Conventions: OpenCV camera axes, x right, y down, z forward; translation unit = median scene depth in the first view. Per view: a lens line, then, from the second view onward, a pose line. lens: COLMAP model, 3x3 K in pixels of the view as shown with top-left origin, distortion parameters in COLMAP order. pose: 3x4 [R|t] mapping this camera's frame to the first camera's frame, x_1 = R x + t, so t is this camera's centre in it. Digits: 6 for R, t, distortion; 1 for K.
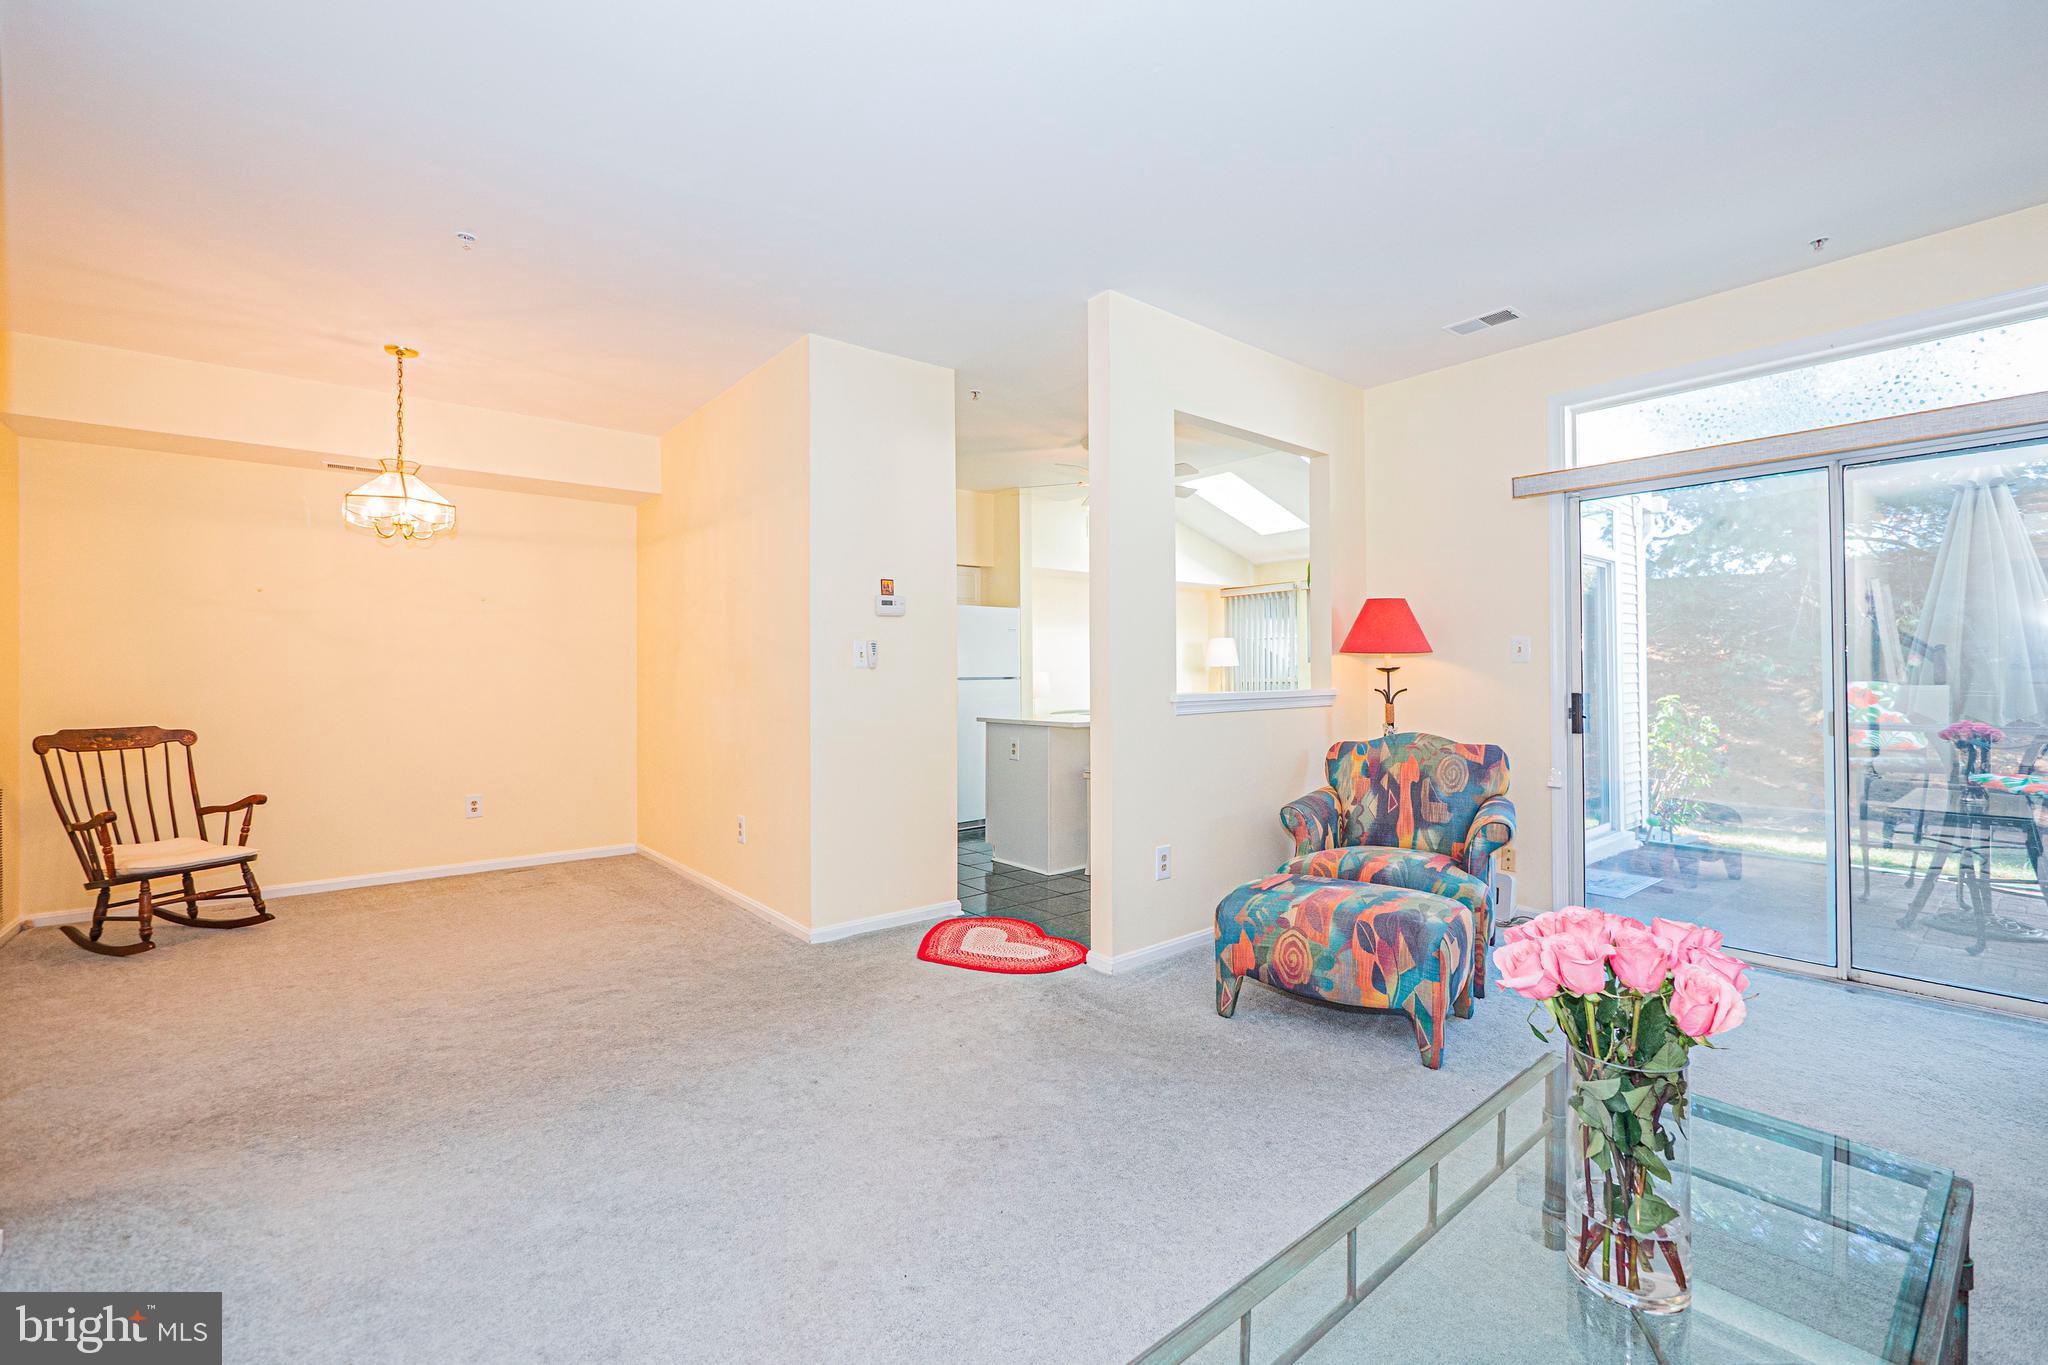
lens RADIAL K [[866.0, 0, 1022.2], [0, 866.0, 669.4], [0, 0, 1]] dist [-0.006751, 0.001140]
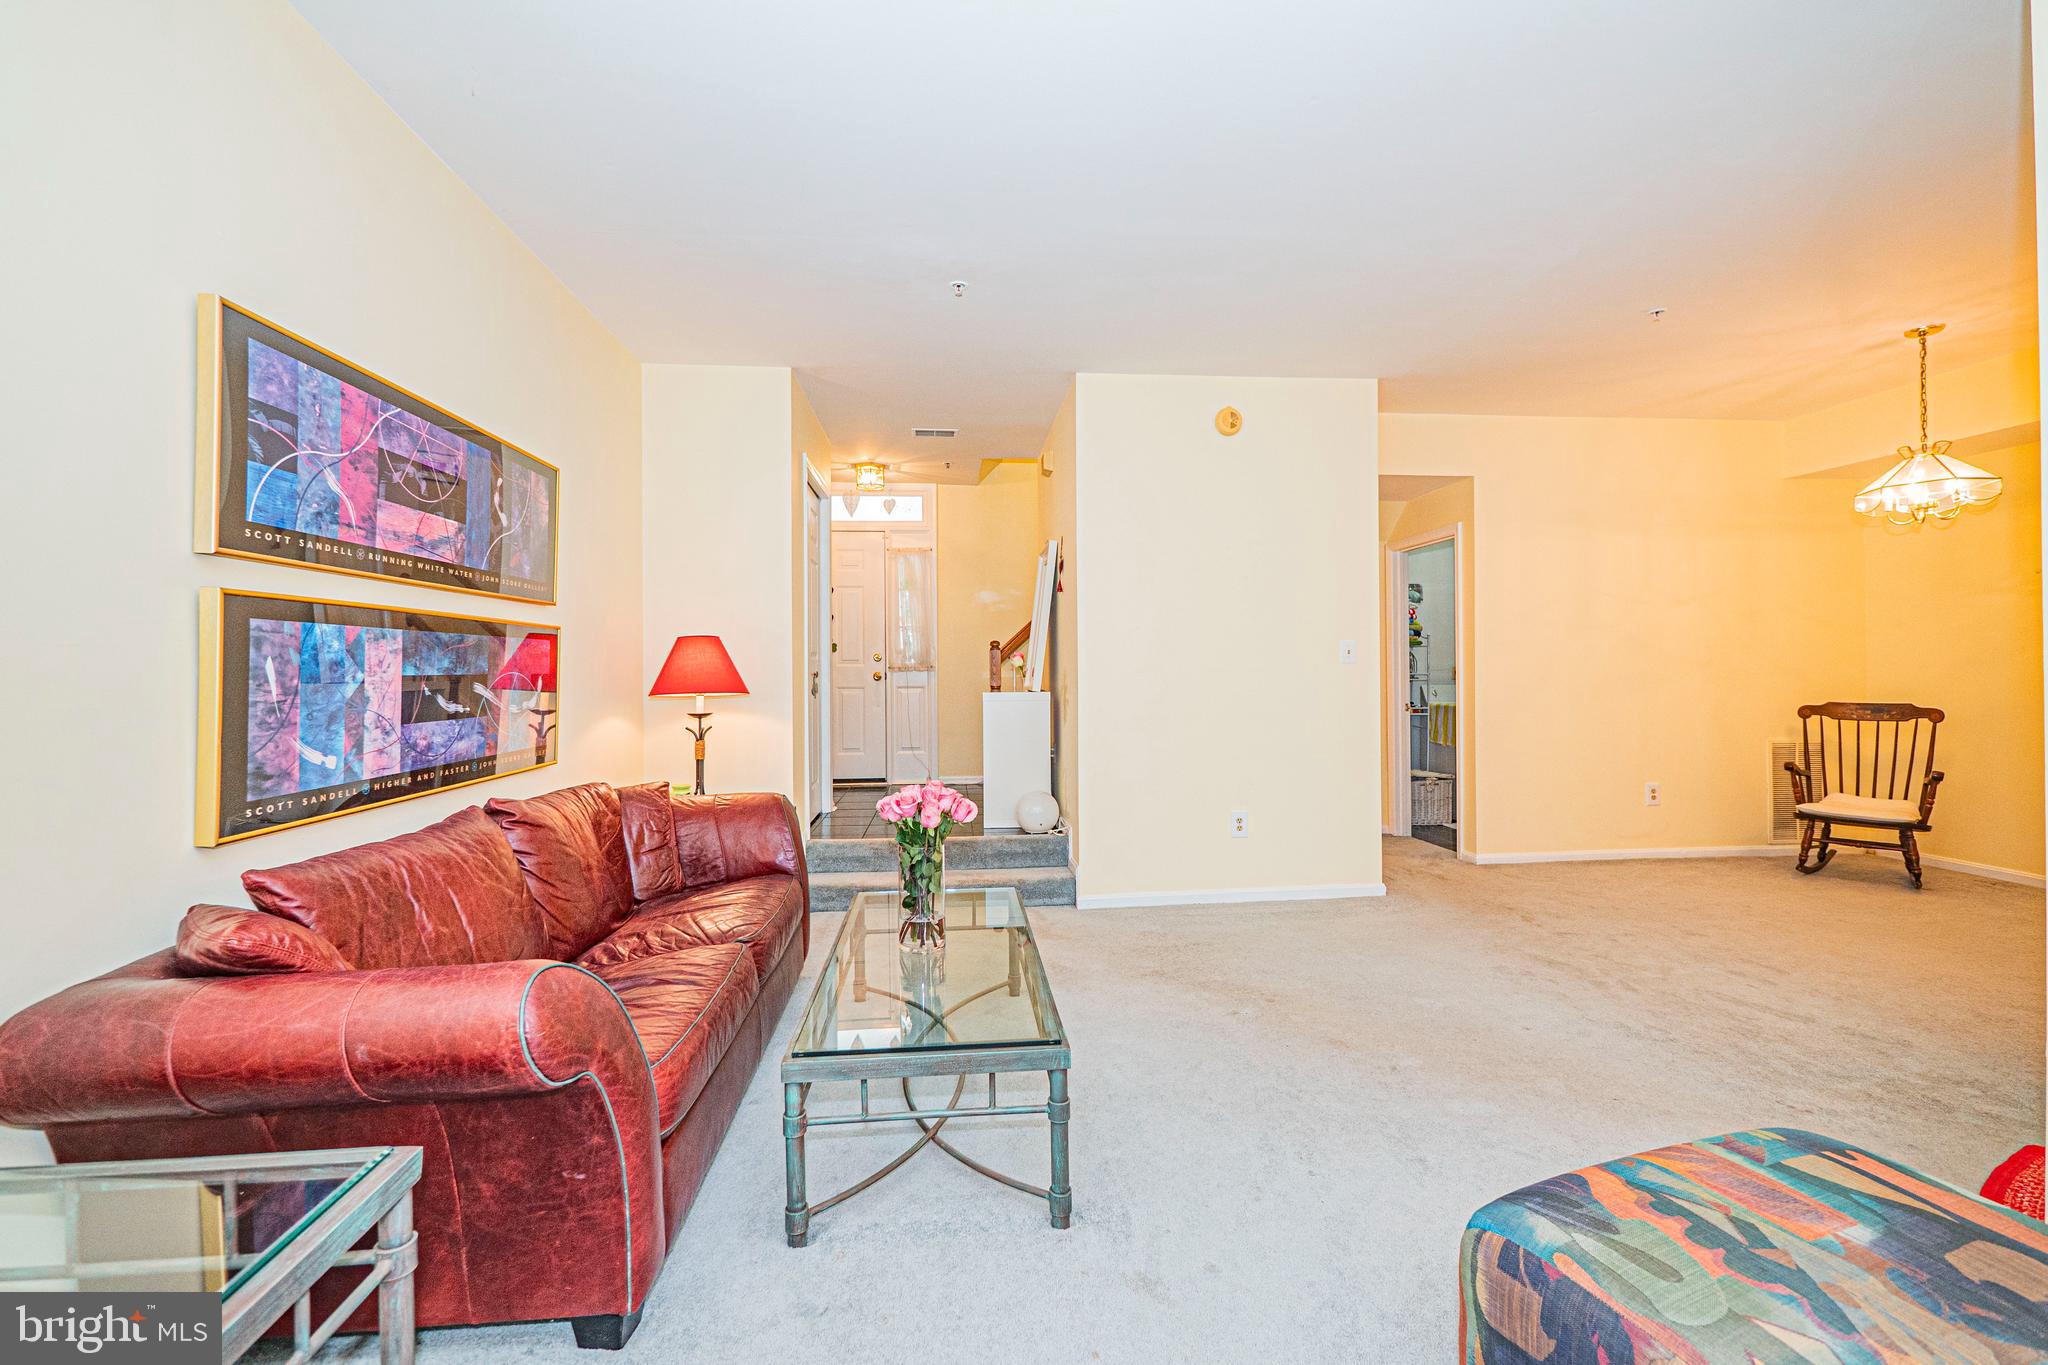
lens RADIAL K [[864.5, 0, 1020.4], [0, 864.5, 676.2], [0, 0, 1]] dist [-0.008161, 0.000653]
pose [[-0.569107, 0.017905, -0.822069, 0.639269], [0.019073, 0.999781, 0.008572, -0.005203], [0.822042, -0.010801, -0.569324, 0.660577]]
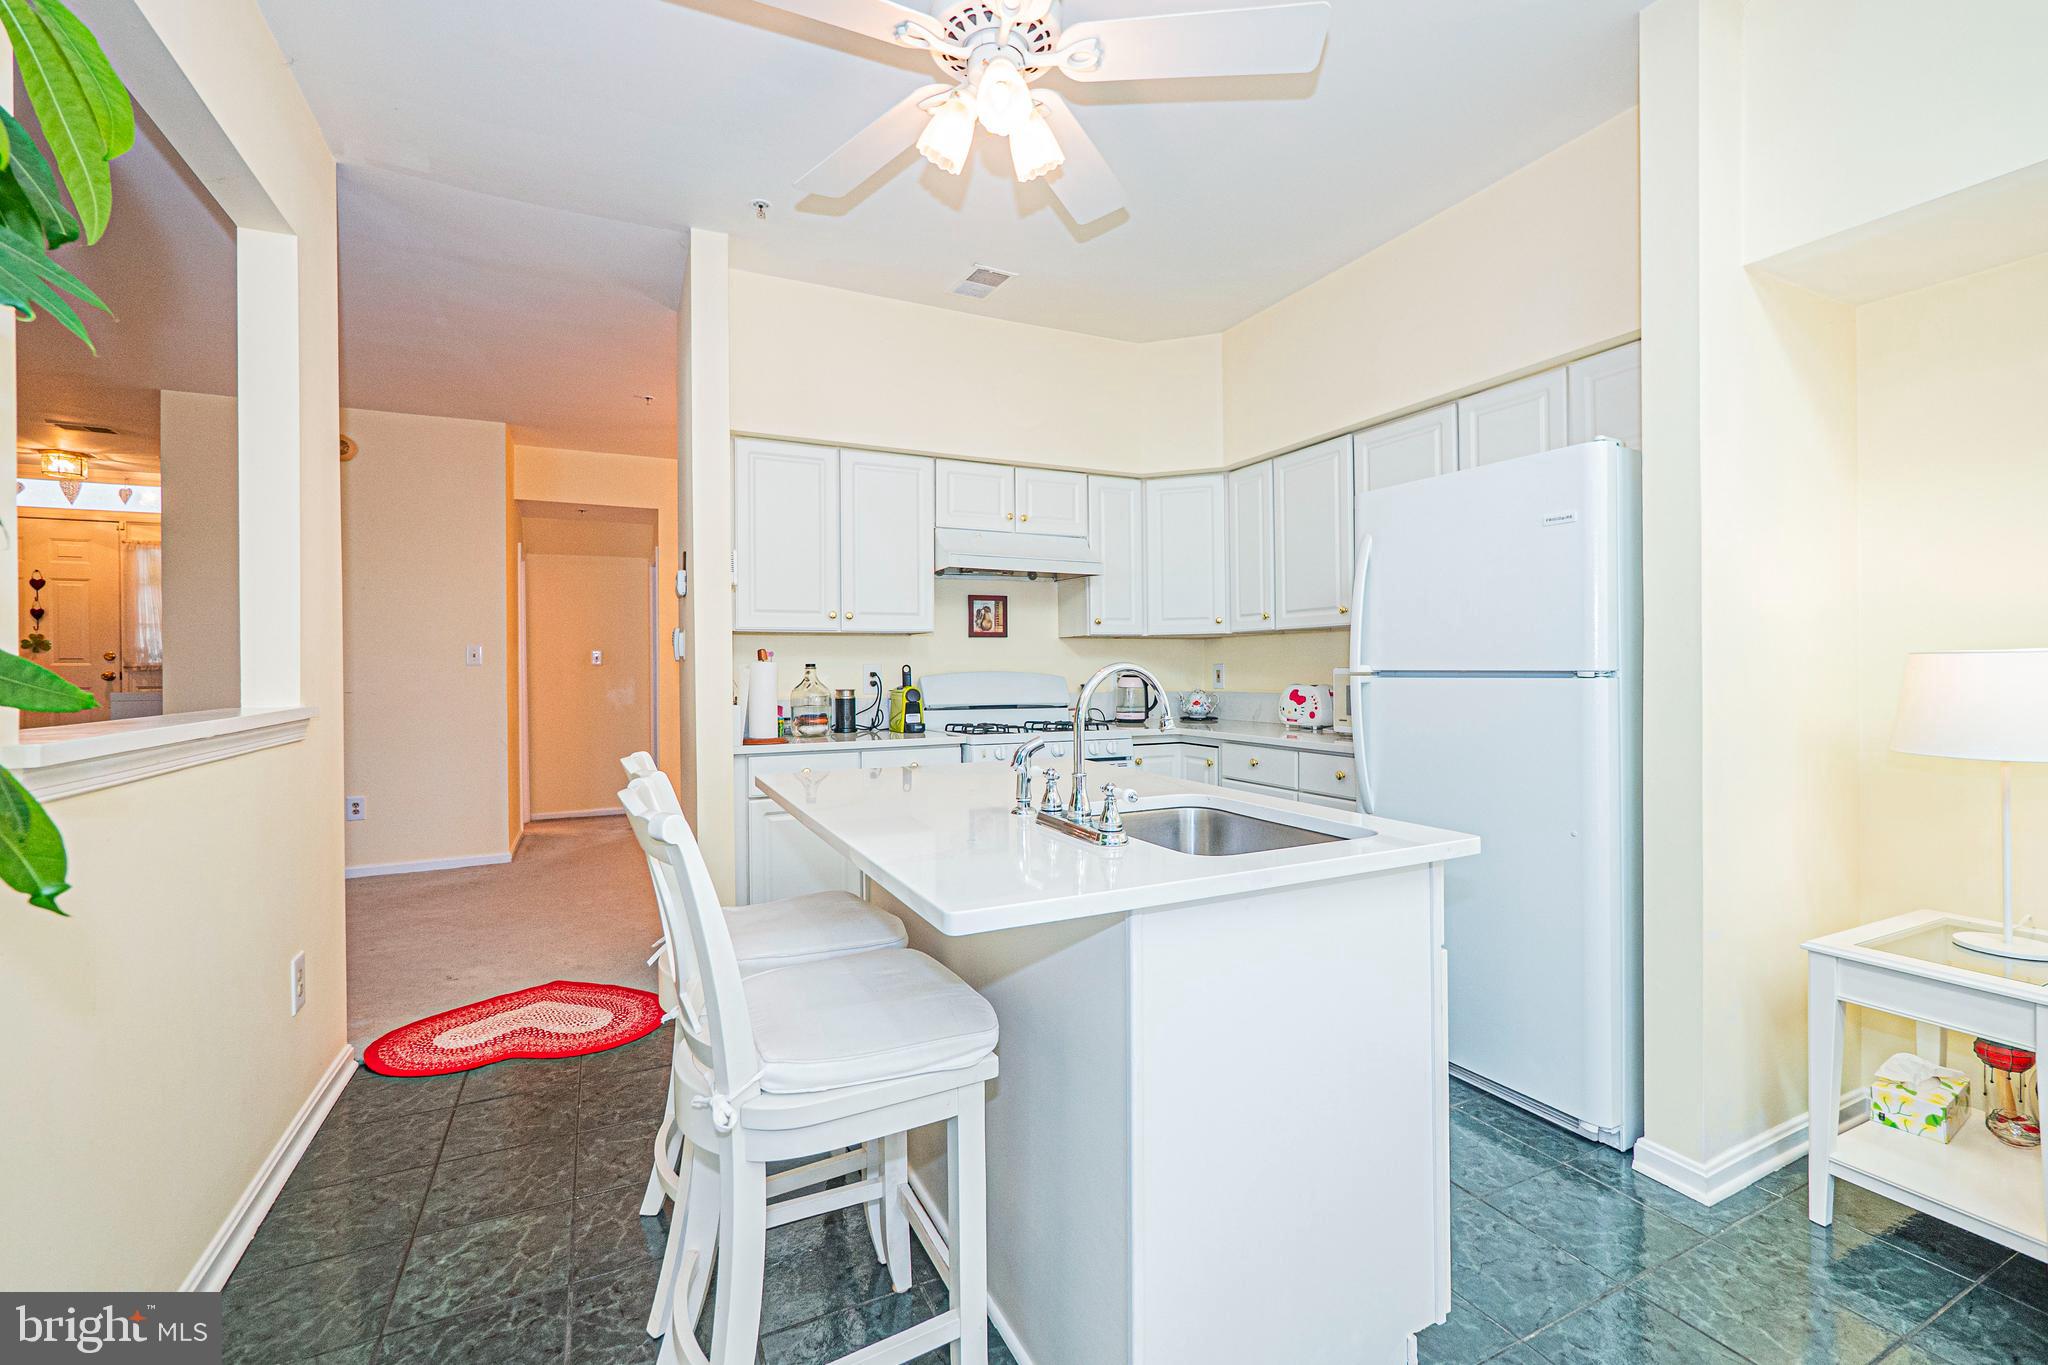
lens RADIAL K [[866.0, 0, 1022.2], [0, 866.0, 669.4], [0, 0, 1]] dist [-0.006751, 0.001140]
pose [[-0.235974, 0.013683, -0.971663, 0.547444], [0.017379, 0.999800, 0.009859, 0.004797], [0.971604, -0.014561, -0.236165, 1.452358]]
